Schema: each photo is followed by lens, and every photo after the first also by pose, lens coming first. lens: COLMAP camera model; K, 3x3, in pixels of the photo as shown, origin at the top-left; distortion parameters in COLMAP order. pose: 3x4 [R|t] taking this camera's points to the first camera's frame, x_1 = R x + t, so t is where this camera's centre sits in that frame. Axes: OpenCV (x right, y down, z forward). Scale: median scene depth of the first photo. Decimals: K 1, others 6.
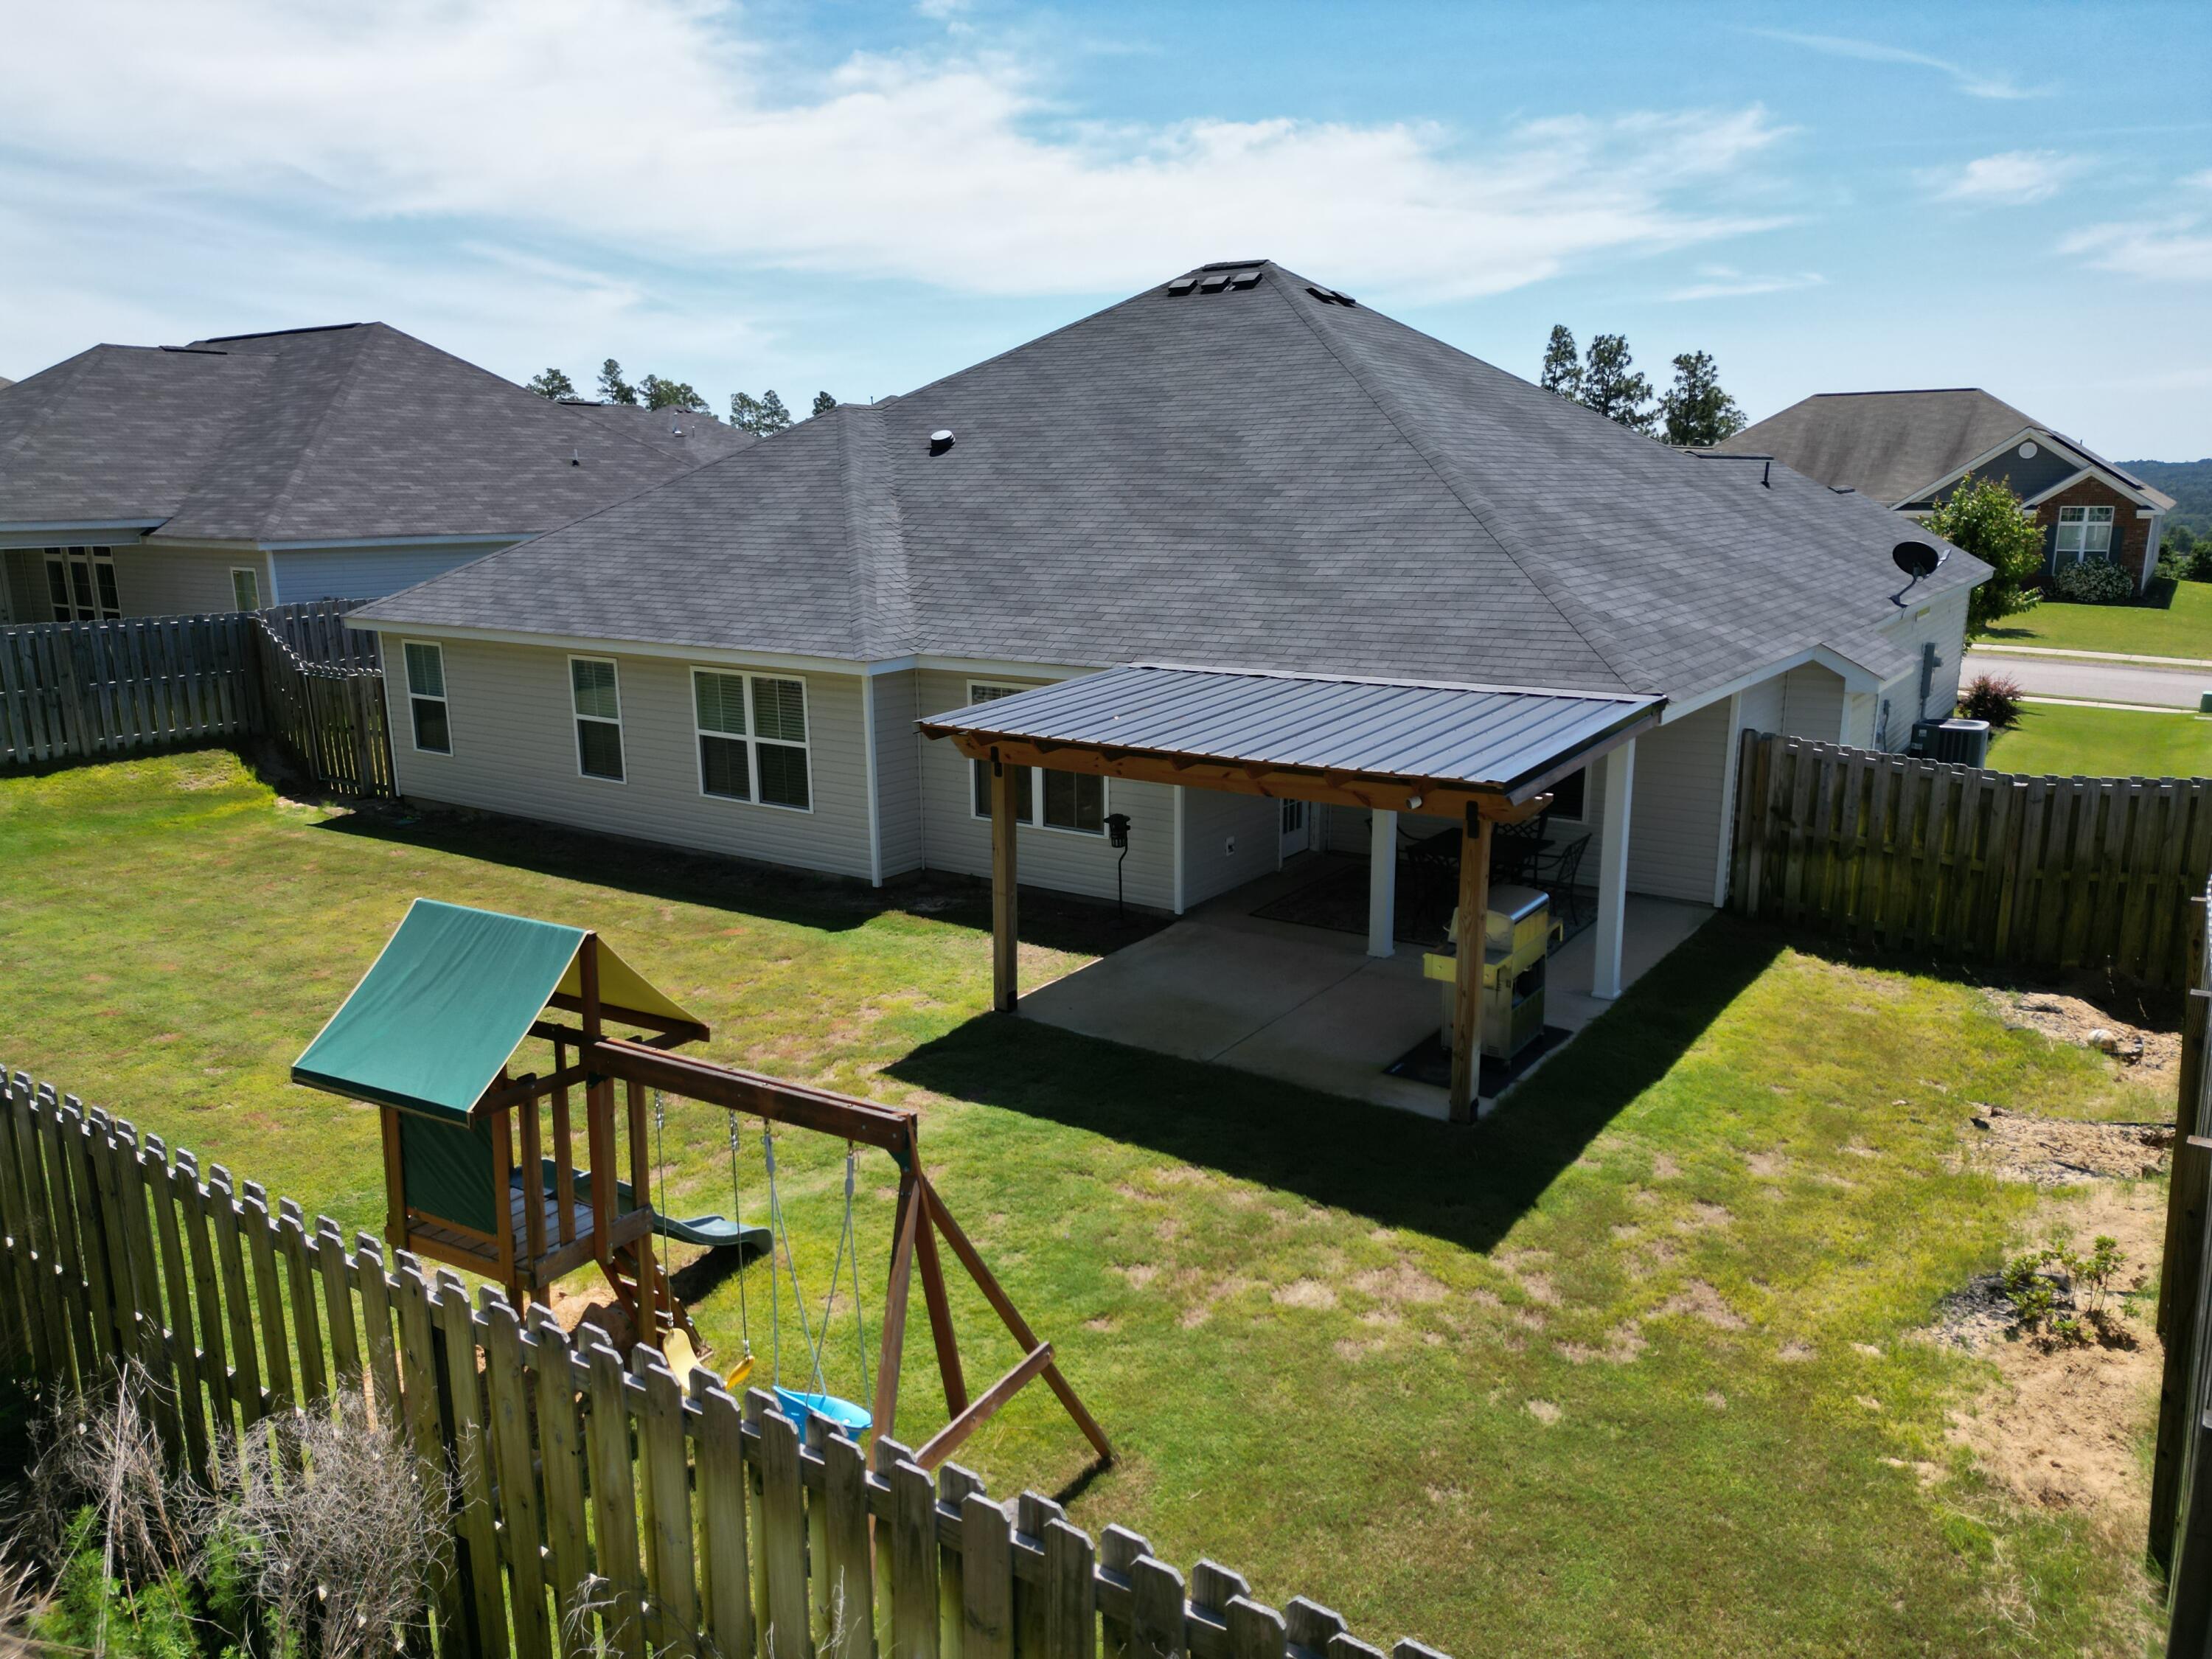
lens RADIAL K [[1539.2, 0, 1106.0], [0, 1539.2, 829.5], [0, 0, 1]] dist [0.098332, -0.104903]
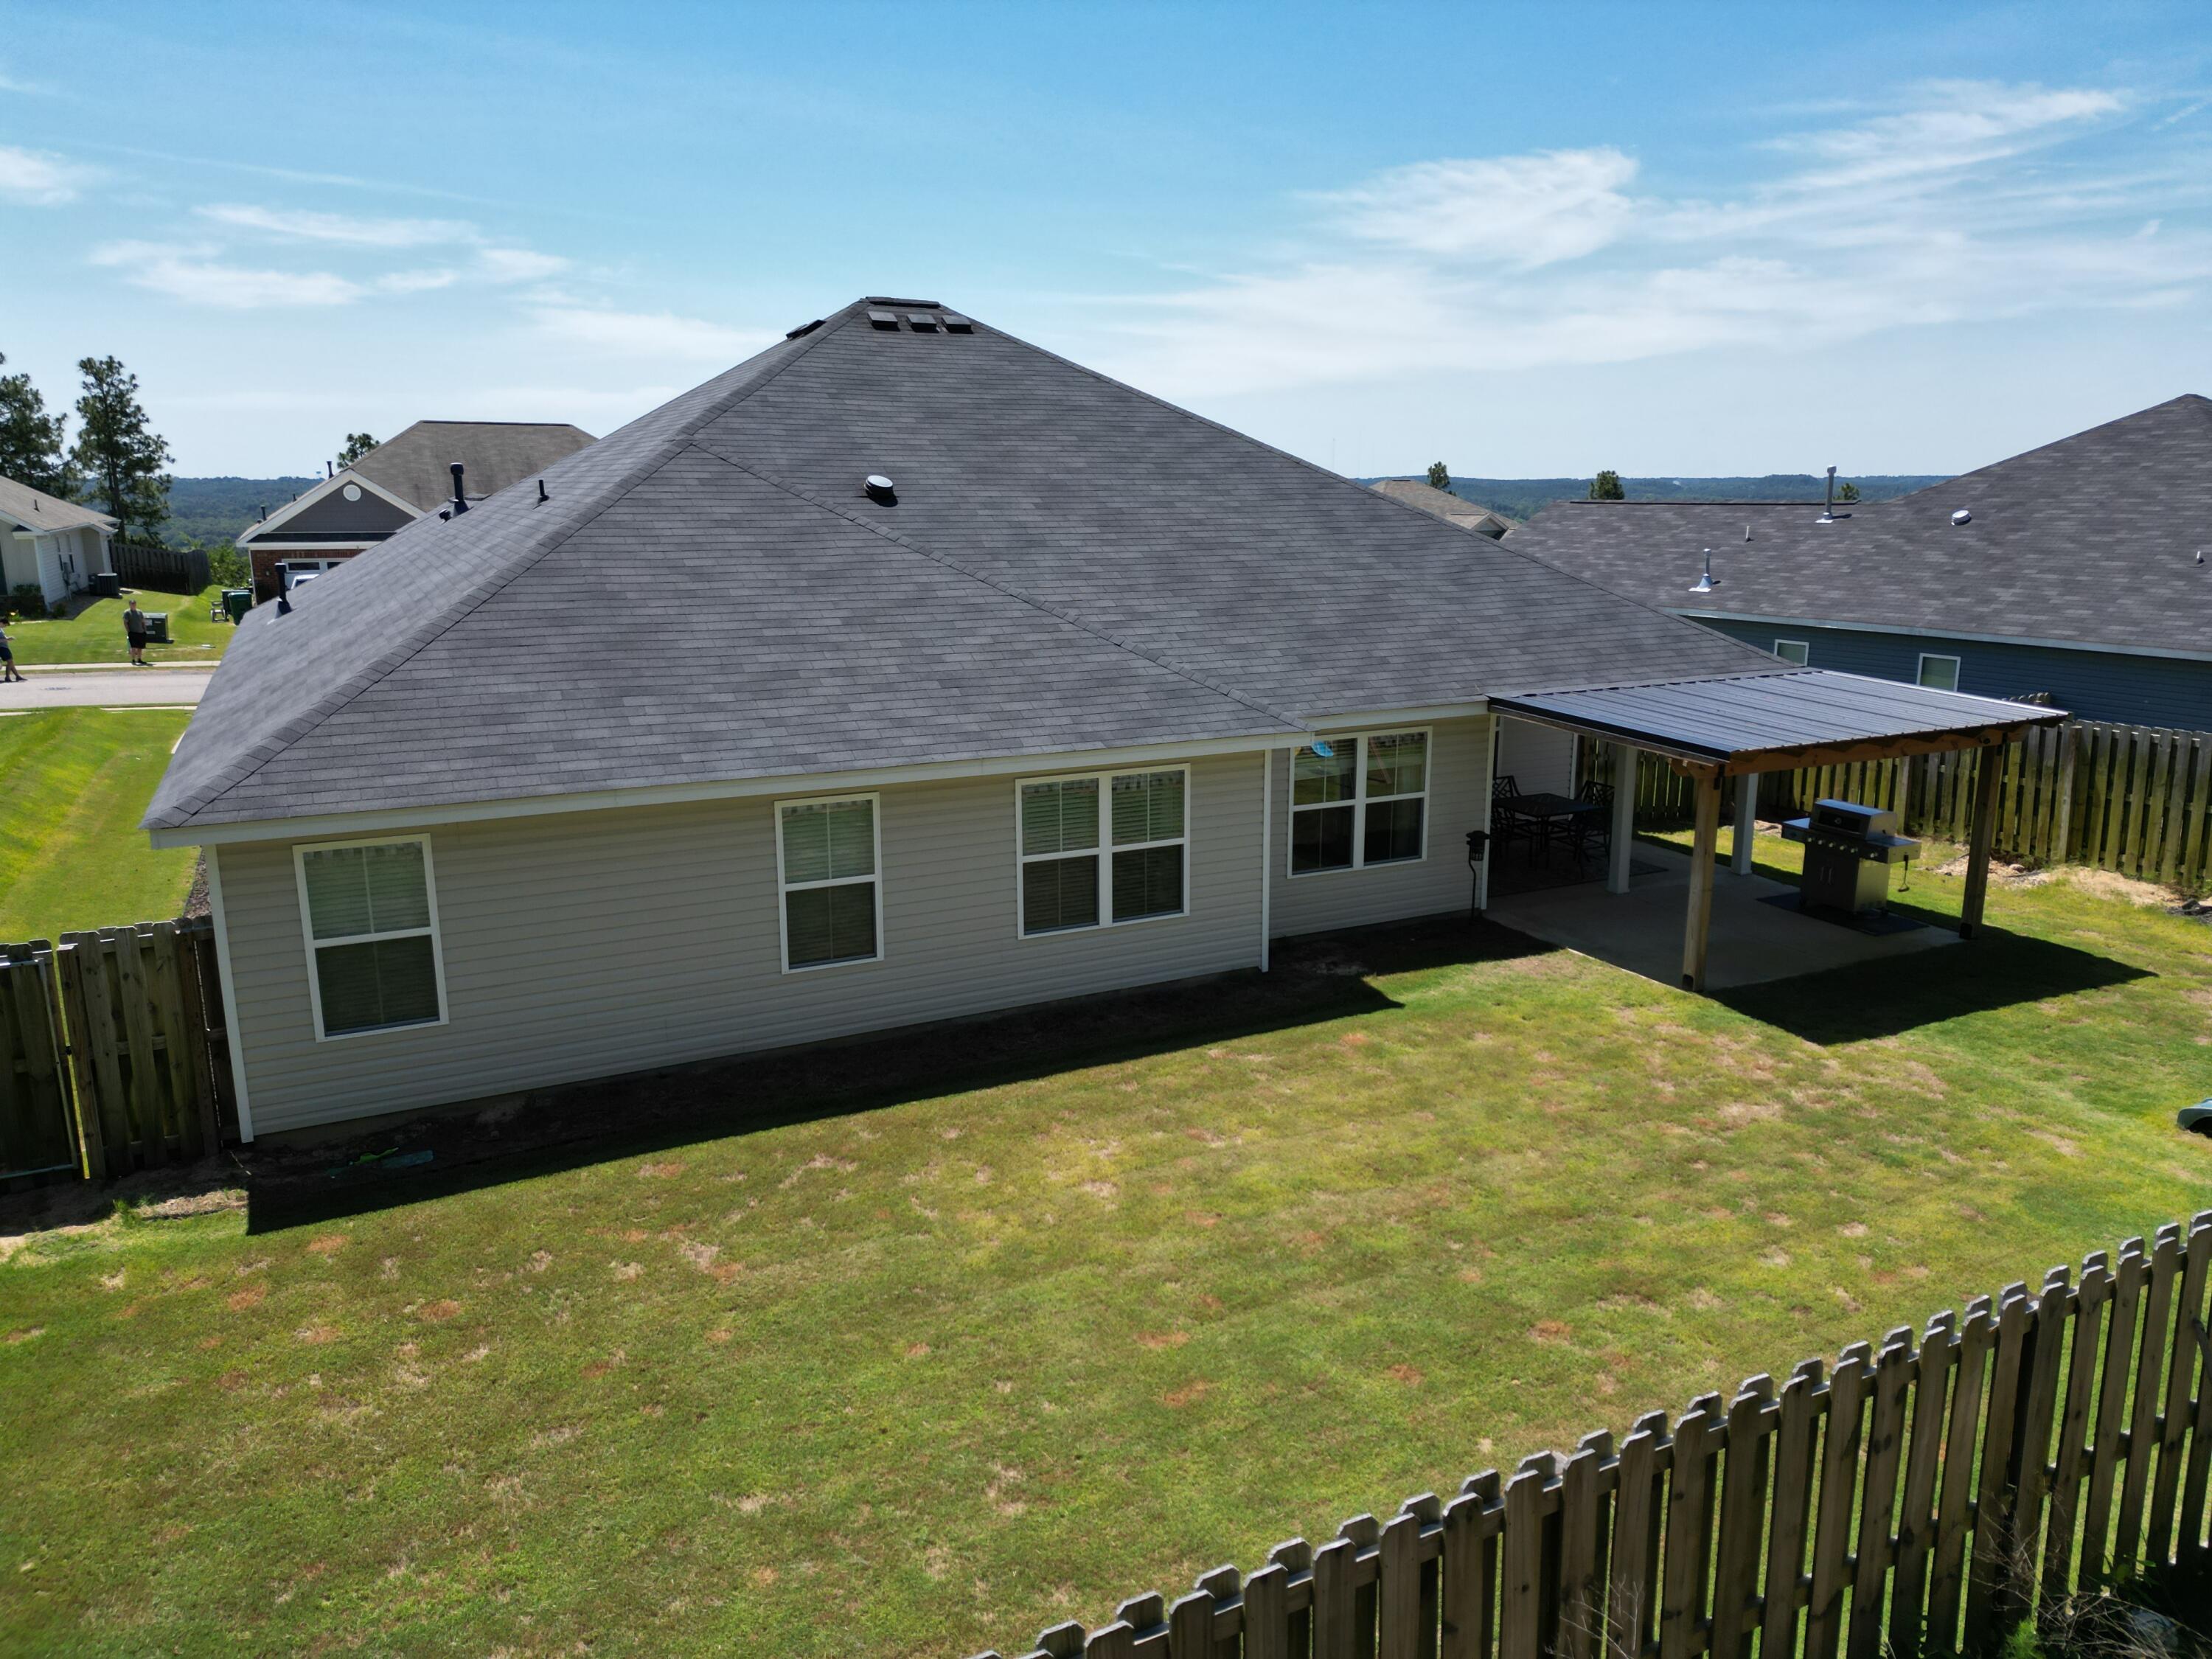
lens RADIAL K [[1539.2, 0, 1106.0], [0, 1539.2, 829.5], [0, 0, 1]] dist [0.098332, -0.104903]
pose [[0.467676, -0.183209, 0.864704, -0.919151], [0.191178, 0.976093, 0.103411, -0.151266], [-0.862978, 0.116950, 0.491521, 0.569218]]
